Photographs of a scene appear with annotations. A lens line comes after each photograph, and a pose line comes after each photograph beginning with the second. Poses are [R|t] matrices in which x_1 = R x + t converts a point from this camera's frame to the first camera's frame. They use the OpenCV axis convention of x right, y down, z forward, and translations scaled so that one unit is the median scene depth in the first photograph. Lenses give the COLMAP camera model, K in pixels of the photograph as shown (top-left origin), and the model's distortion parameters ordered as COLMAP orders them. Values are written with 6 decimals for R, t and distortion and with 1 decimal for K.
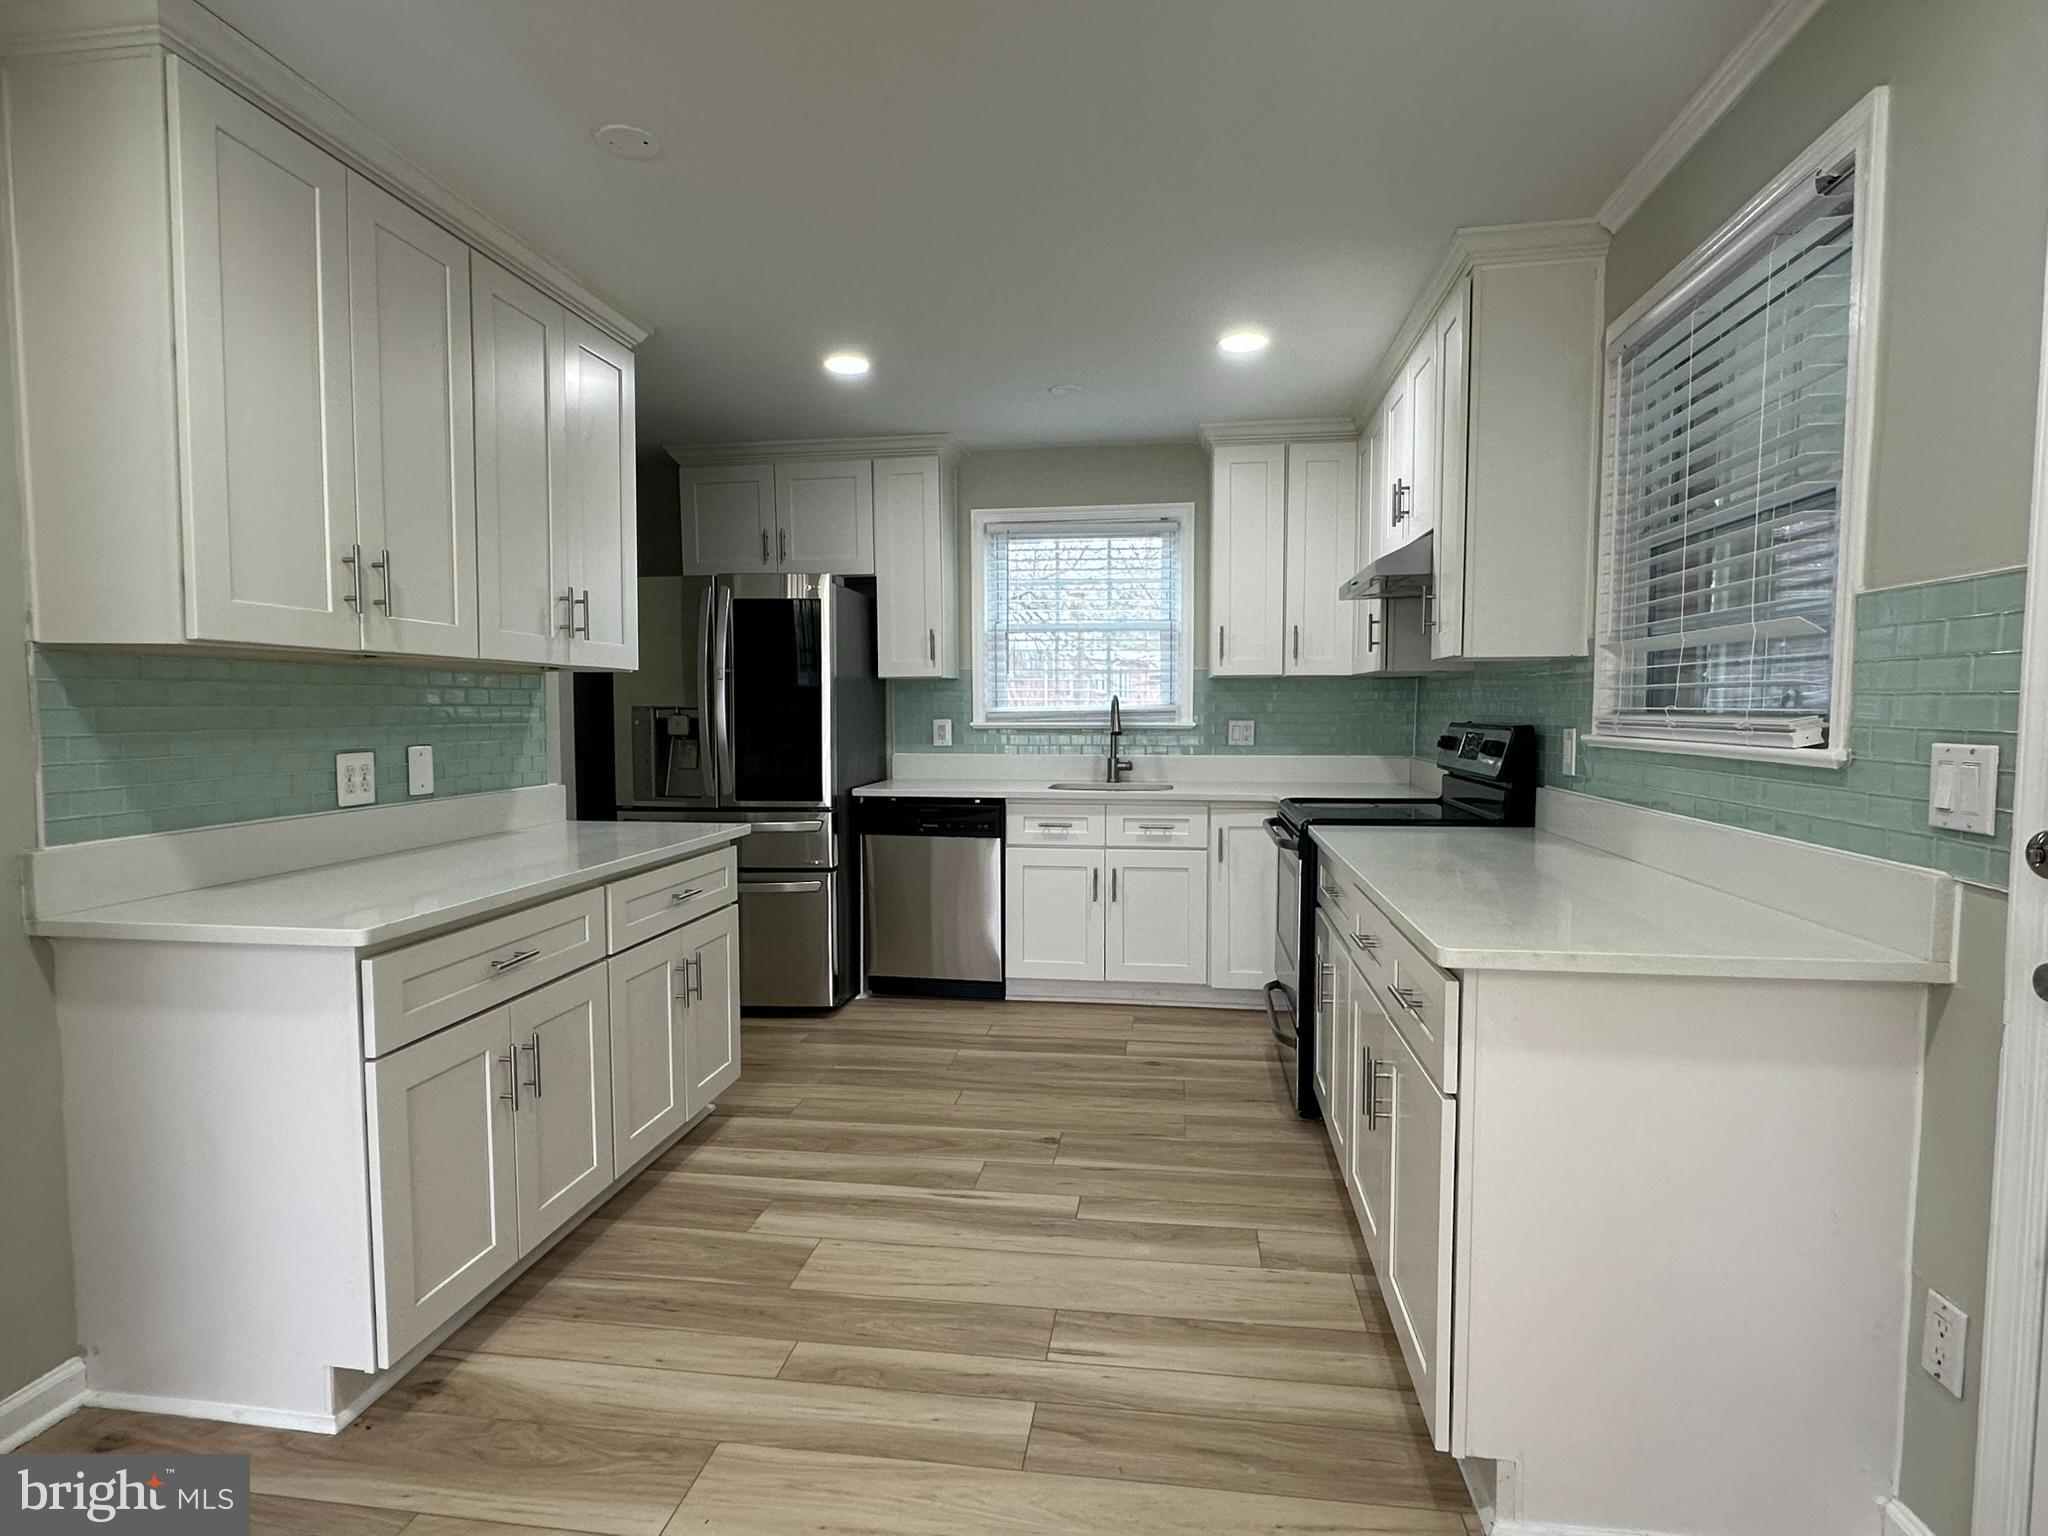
lens RADIAL K [[1075.6, 0, 1021.0], [0, 1075.6, 781.7], [0, 0, 1]] dist [-0.005427, 0.002556]
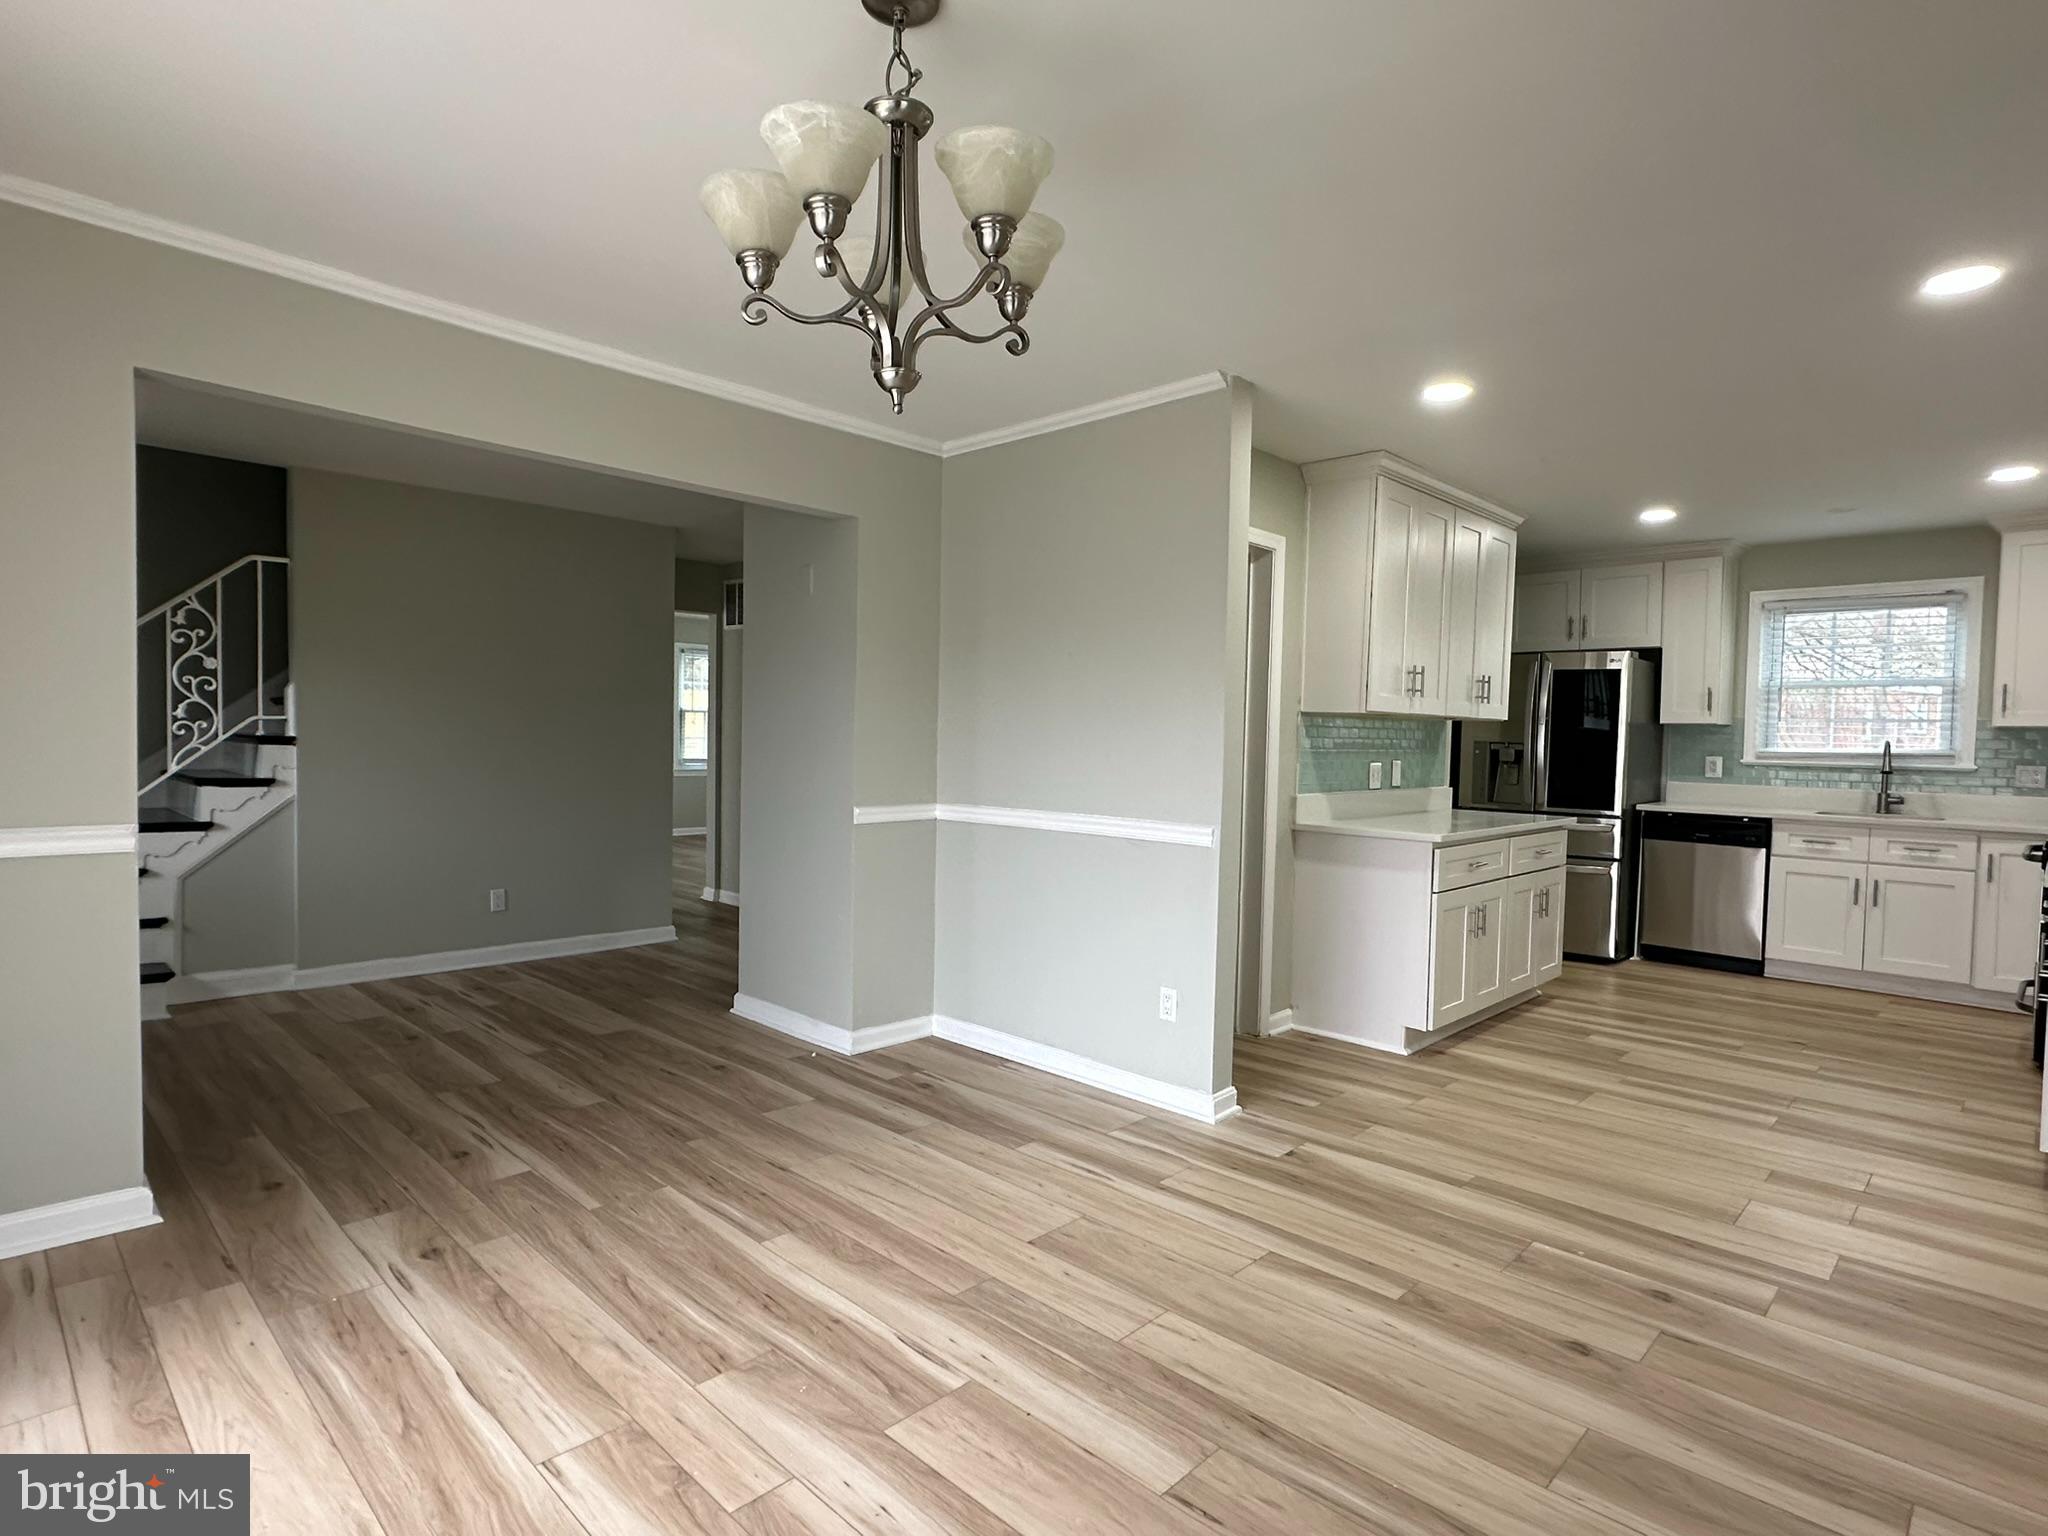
lens RADIAL K [[1075.6, 0, 1010.7], [0, 1075.6, 776.8], [0, 0, 1]] dist [-0.005427, 0.002556]
pose [[0.807982, 0.042499, -0.587672, 0.002370], [-0.062722, 0.997932, -0.014067, 0.045159], [0.585859, 0.048226, 0.808977, -0.643451]]
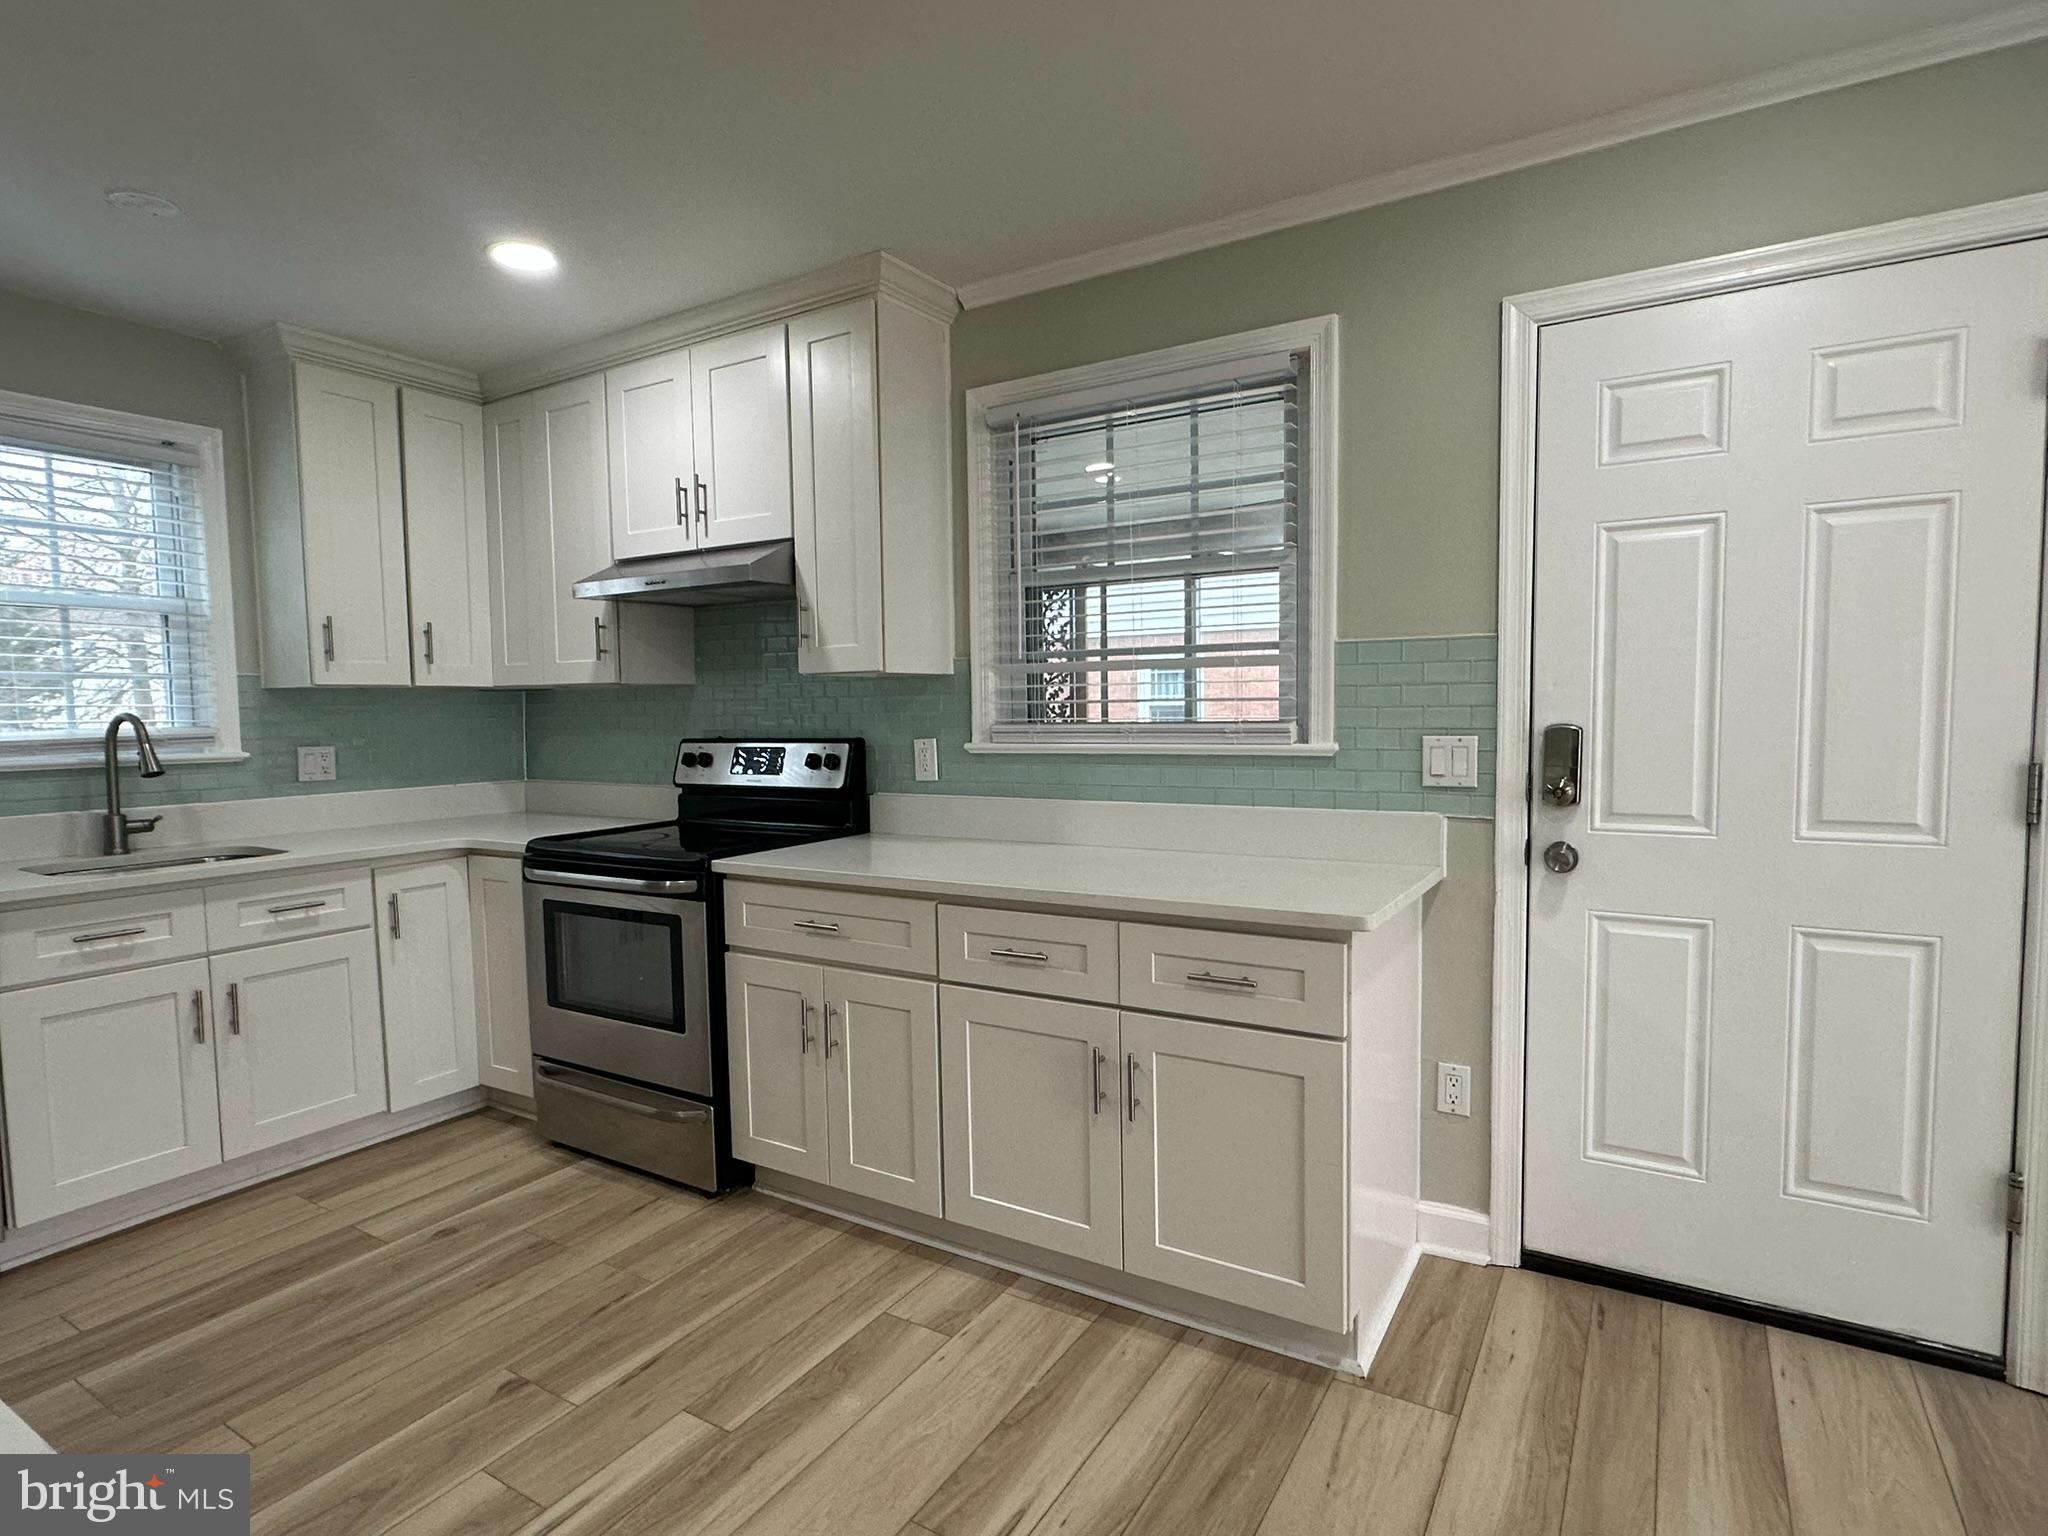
lens RADIAL K [[1075.6, 0, 1002.8], [0, 1075.6, 782.8], [0, 0, 1]] dist [-0.005427, 0.002556]
pose [[0.387897, -0.063740, 0.919496, -0.342060], [0.078031, 0.996295, 0.036146, -0.027366], [-0.918394, 0.057728, 0.391433, 0.348381]]
